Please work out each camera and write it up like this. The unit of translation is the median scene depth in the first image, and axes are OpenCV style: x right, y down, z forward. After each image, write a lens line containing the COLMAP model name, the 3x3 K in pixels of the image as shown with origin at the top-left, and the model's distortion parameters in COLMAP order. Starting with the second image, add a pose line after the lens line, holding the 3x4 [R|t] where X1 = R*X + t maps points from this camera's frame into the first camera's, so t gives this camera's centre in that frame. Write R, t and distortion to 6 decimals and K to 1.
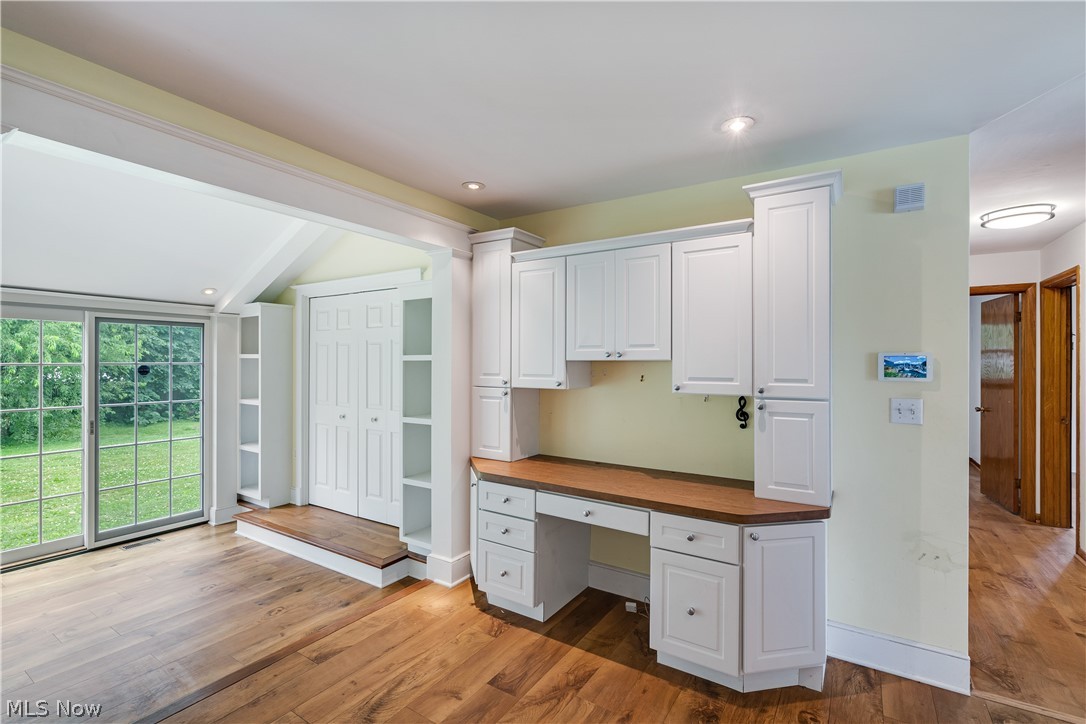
lens RADIAL K [[493.5, 0, 537.7], [0, 493.5, 360.5], [0, 0, 1]] dist [-0.004269, 0.001572]
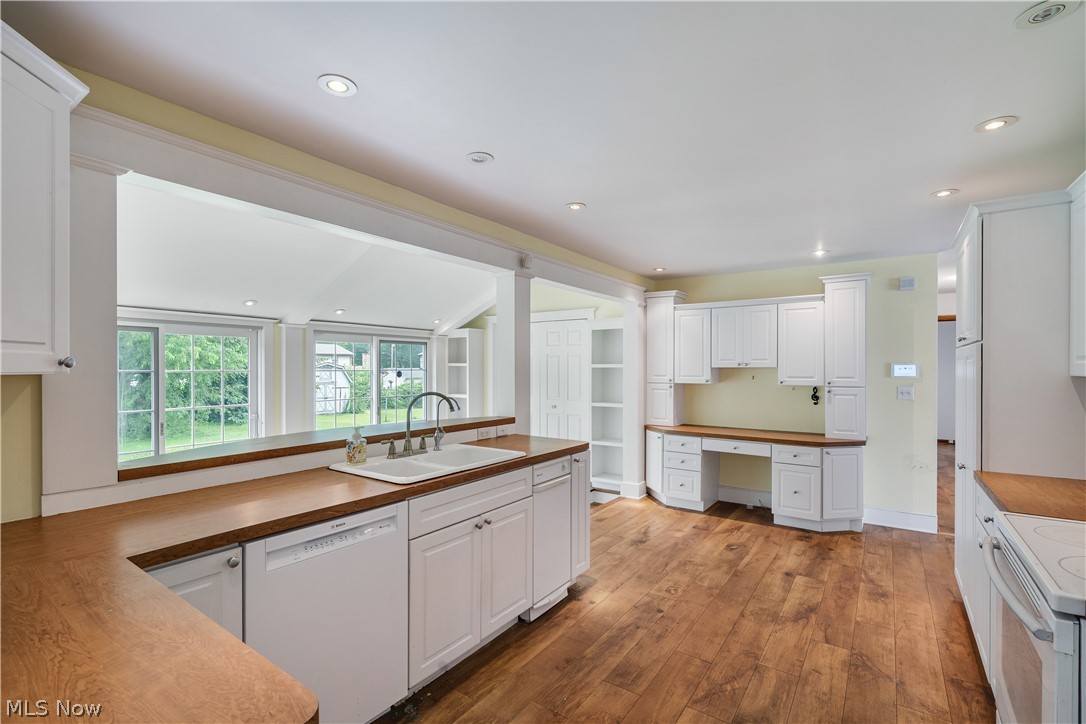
lens RADIAL K [[493.5, 0, 539.2], [0, 493.5, 368.0], [0, 0, 1]] dist [-0.004269, 0.001572]
pose [[0.999347, -0.003472, -0.035967, -0.482961], [0.003680, 0.999977, 0.005703, -0.009902], [0.035946, -0.005832, 0.999337, -0.766778]]
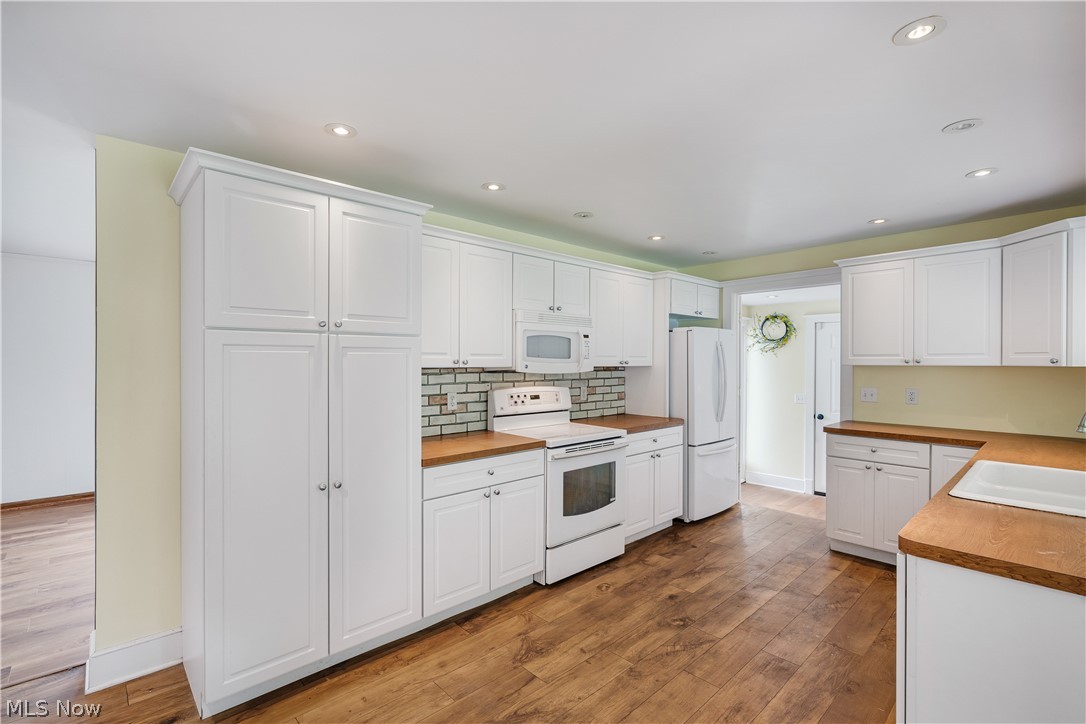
lens RADIAL K [[493.5, 0, 544.8], [0, 493.5, 363.7], [0, 0, 1]] dist [-0.004269, 0.001572]
pose [[-0.973538, -0.008229, 0.228379, -0.189696], [-0.008019, 0.999966, 0.001850, -0.001611], [-0.228386, -0.000030, -0.973571, 0.863873]]
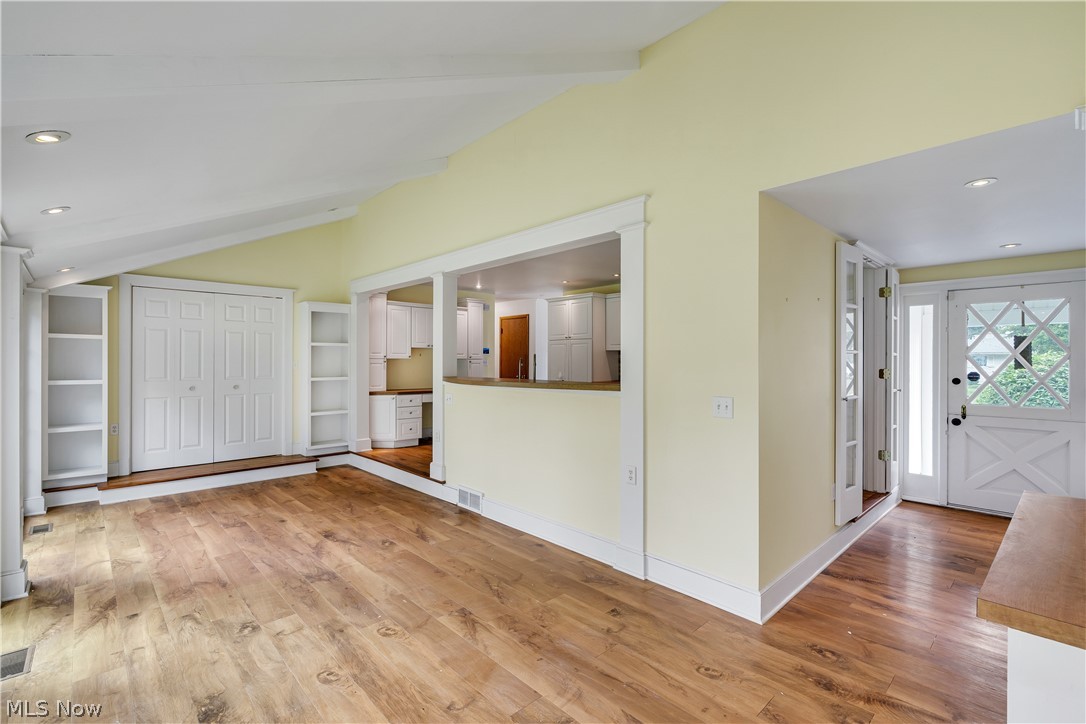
lens RADIAL K [[493.5, 0, 542.0], [0, 493.5, 362.0], [0, 0, 1]] dist [-0.004269, 0.001572]
pose [[0.233015, -0.006454, 0.972452, -2.229547], [-0.003975, 0.999963, 0.007589, 0.052593], [-0.972465, -0.005634, 0.232981, -0.252336]]
